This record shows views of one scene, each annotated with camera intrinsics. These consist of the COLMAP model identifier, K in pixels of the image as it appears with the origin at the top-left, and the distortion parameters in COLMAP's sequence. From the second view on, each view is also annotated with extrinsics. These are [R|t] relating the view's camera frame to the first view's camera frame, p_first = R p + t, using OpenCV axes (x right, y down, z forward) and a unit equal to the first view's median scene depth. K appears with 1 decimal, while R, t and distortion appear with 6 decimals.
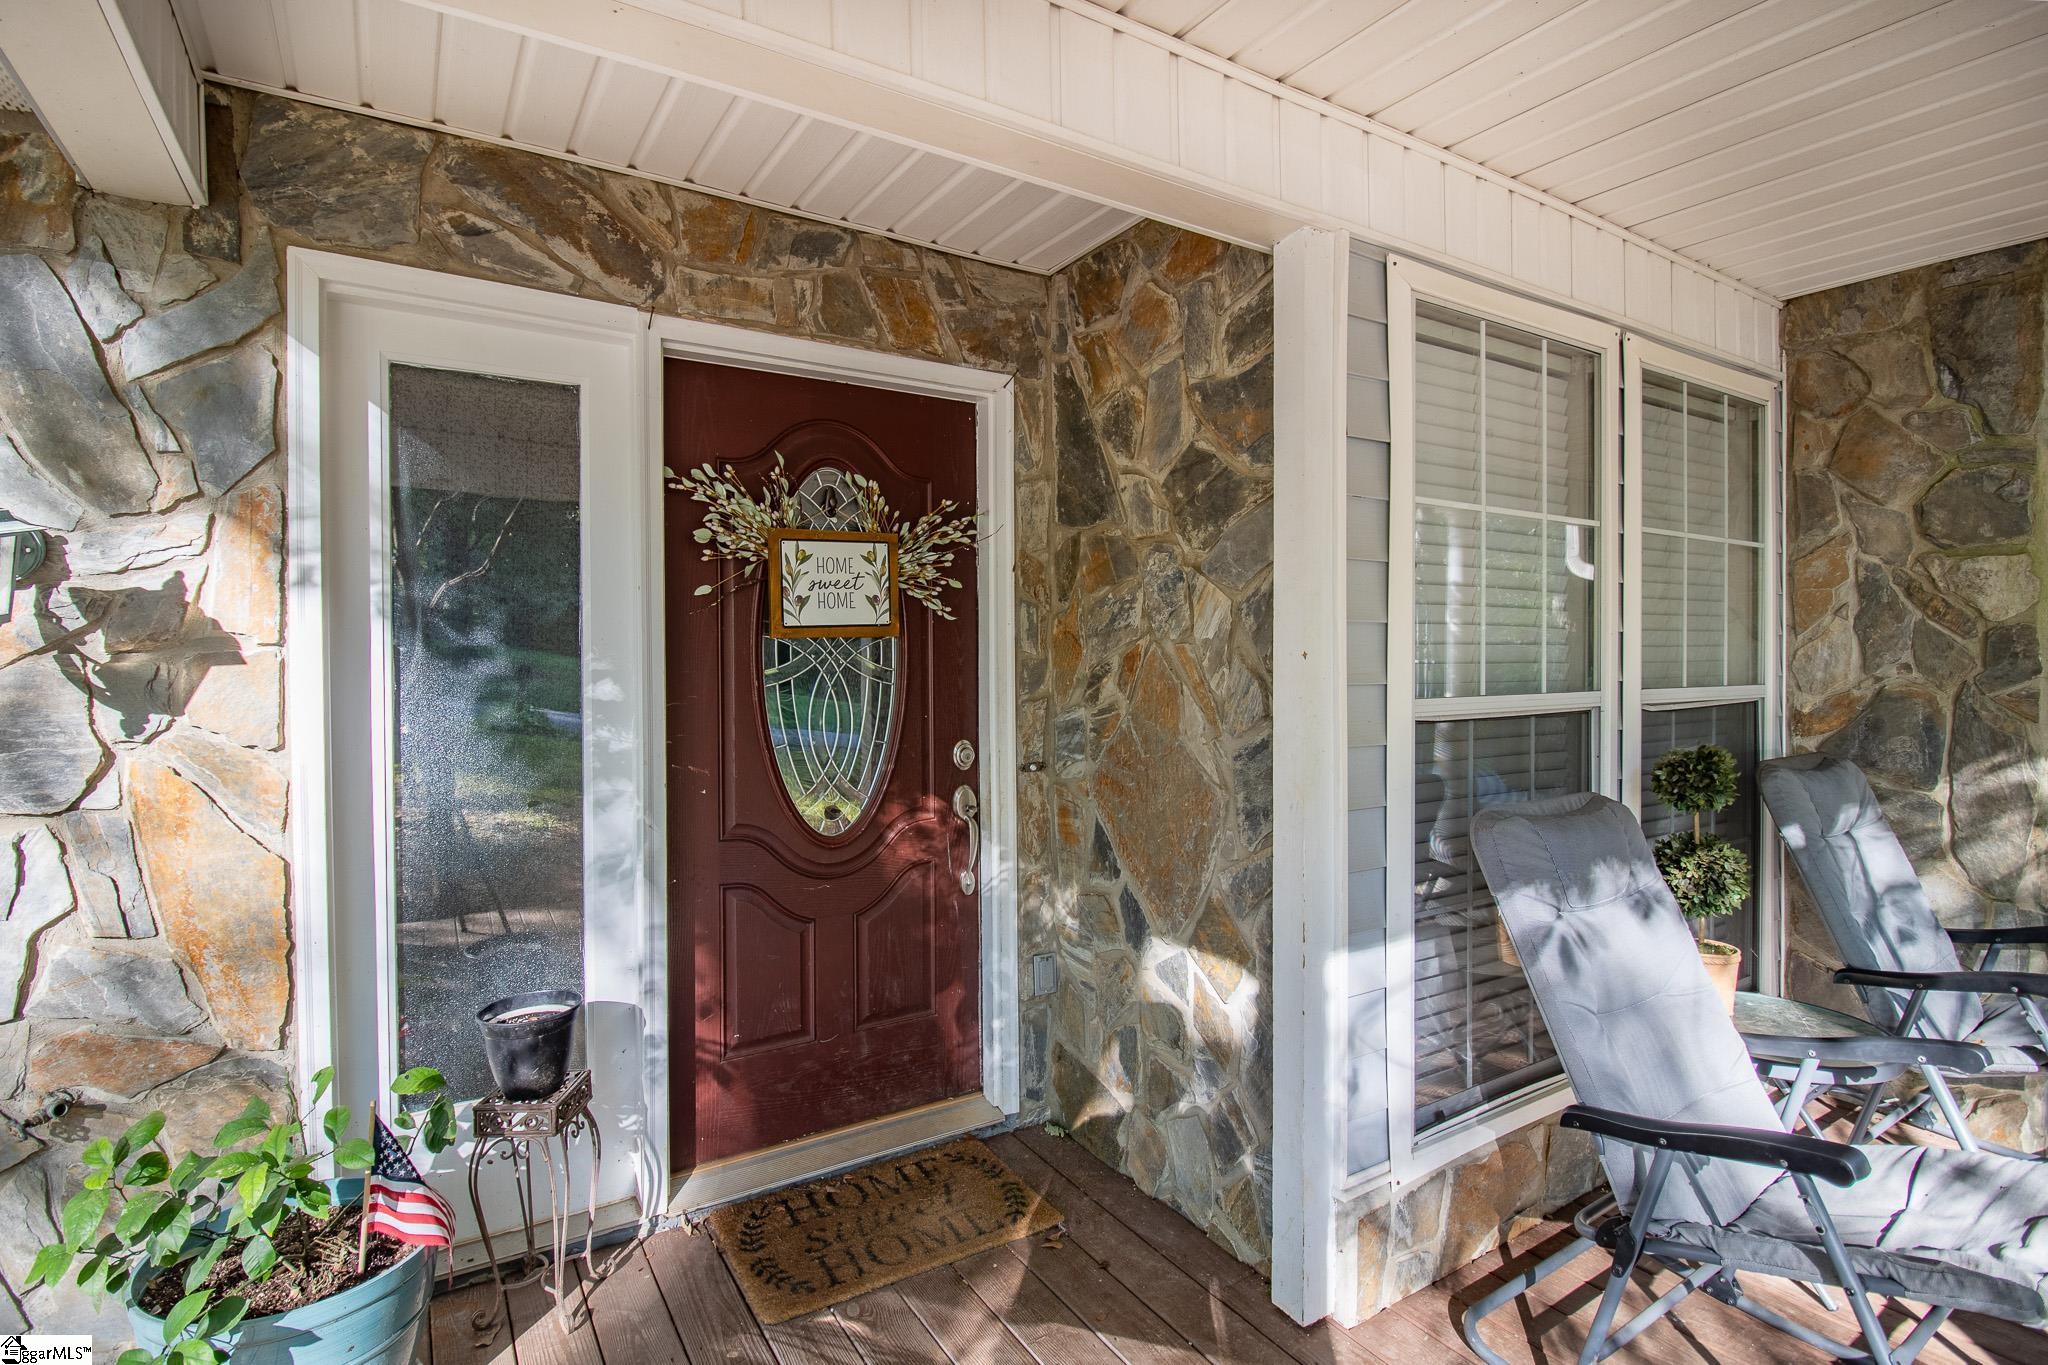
lens RADIAL K [[985.5, 0, 1018.2], [0, 985.5, 663.8], [0, 0, 1]] dist [-0.006672, -0.000663]
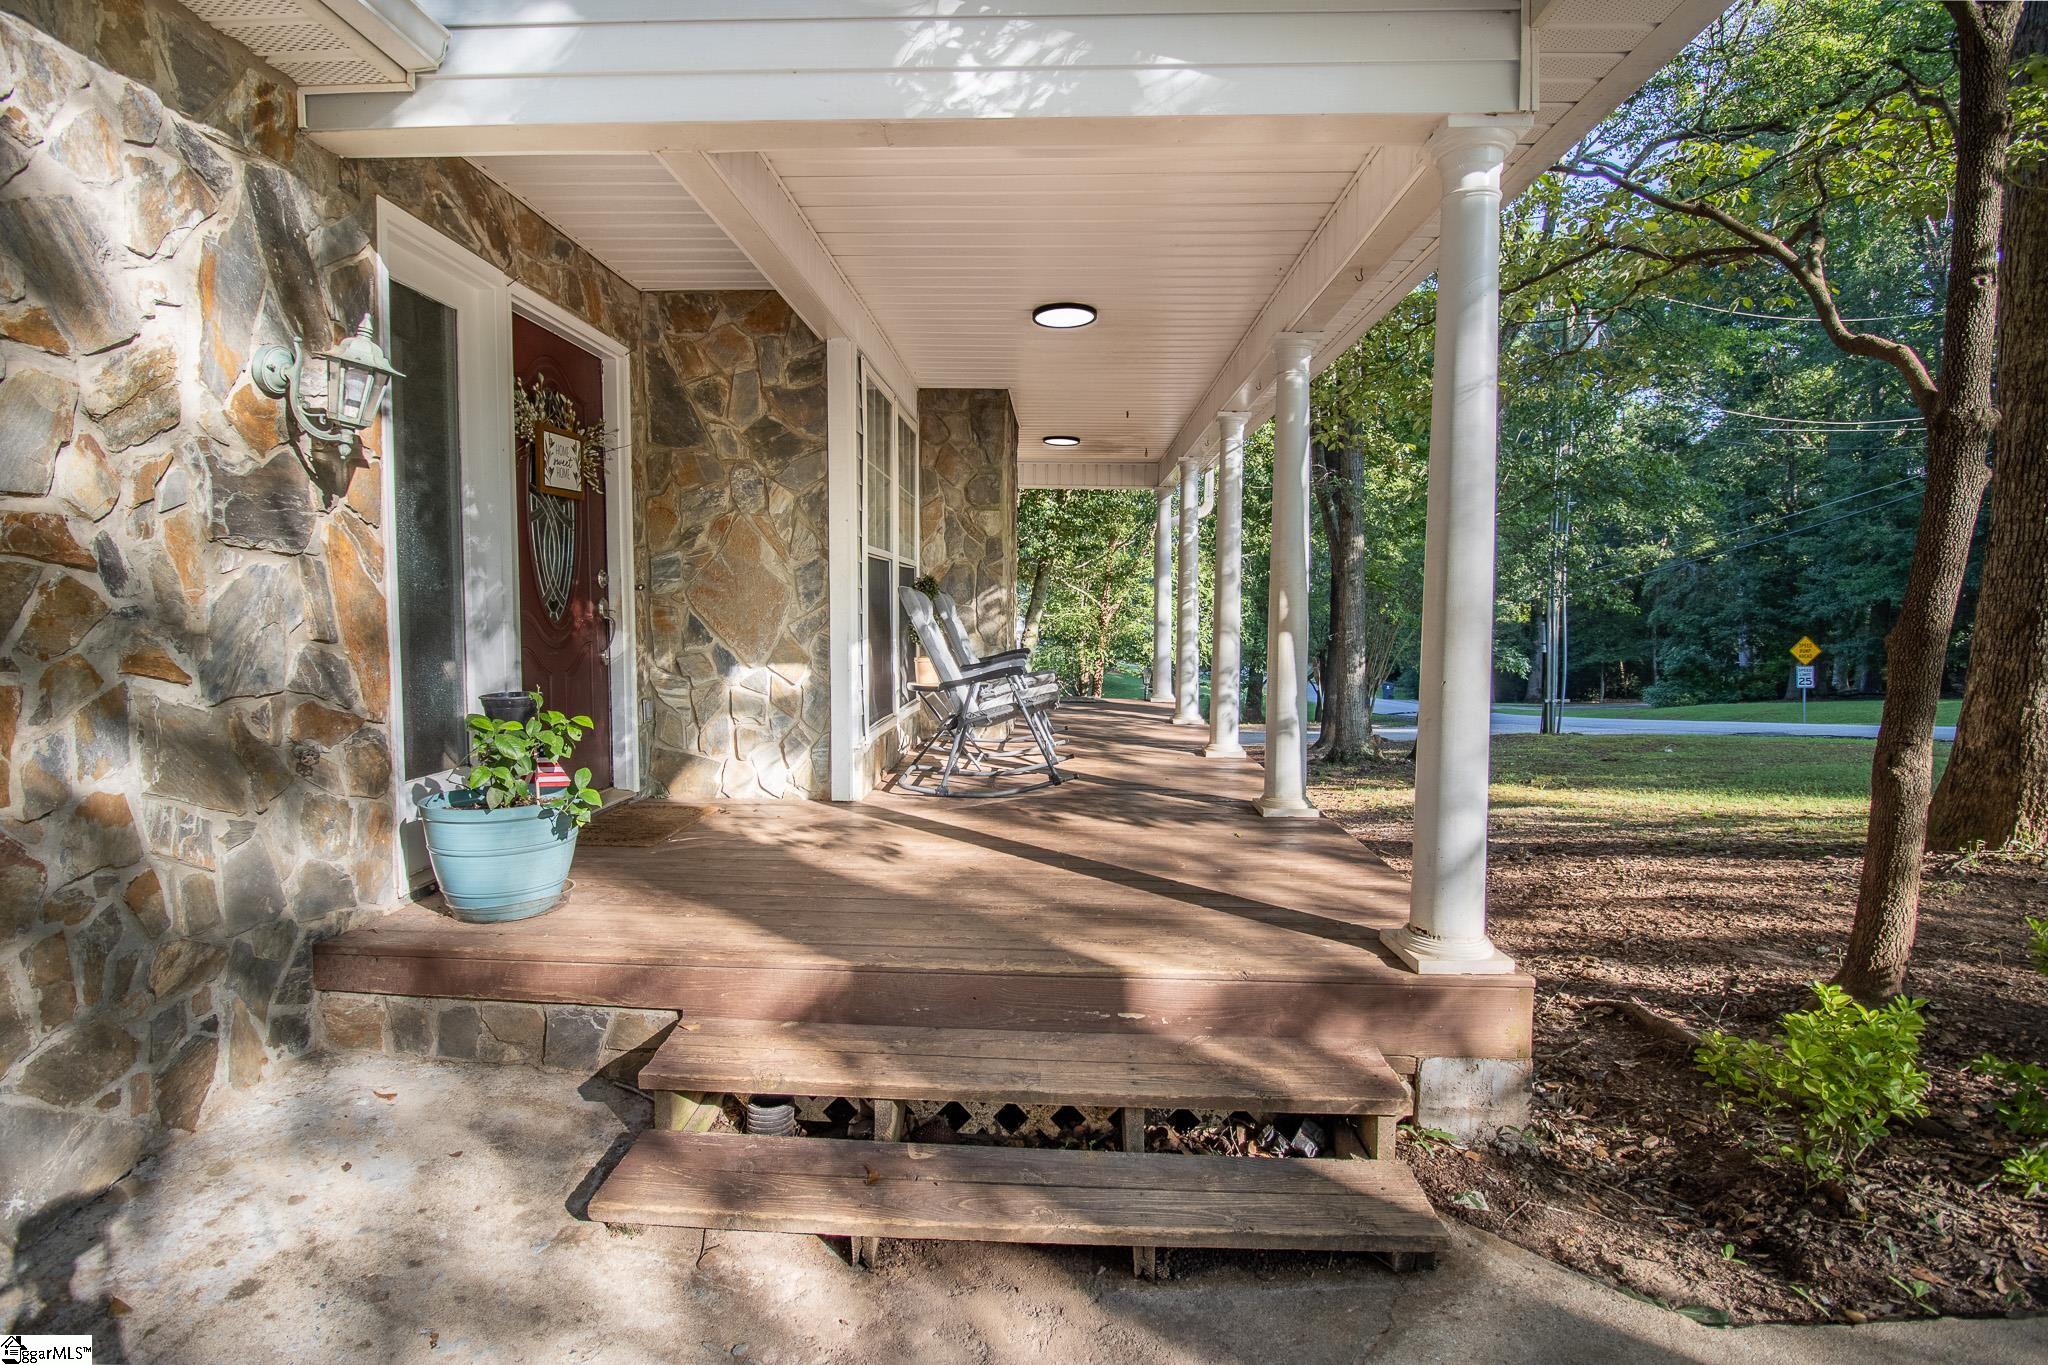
lens RADIAL K [[985.5, 0, 1019.3], [0, 985.5, 680.0], [0, 0, 1]] dist [-0.006672, -0.000663]
pose [[0.563337, -0.050075, 0.824709, -1.115855], [-0.001617, 0.998093, 0.061707, 0.174609], [-0.826226, -0.036096, 0.562181, -0.535908]]
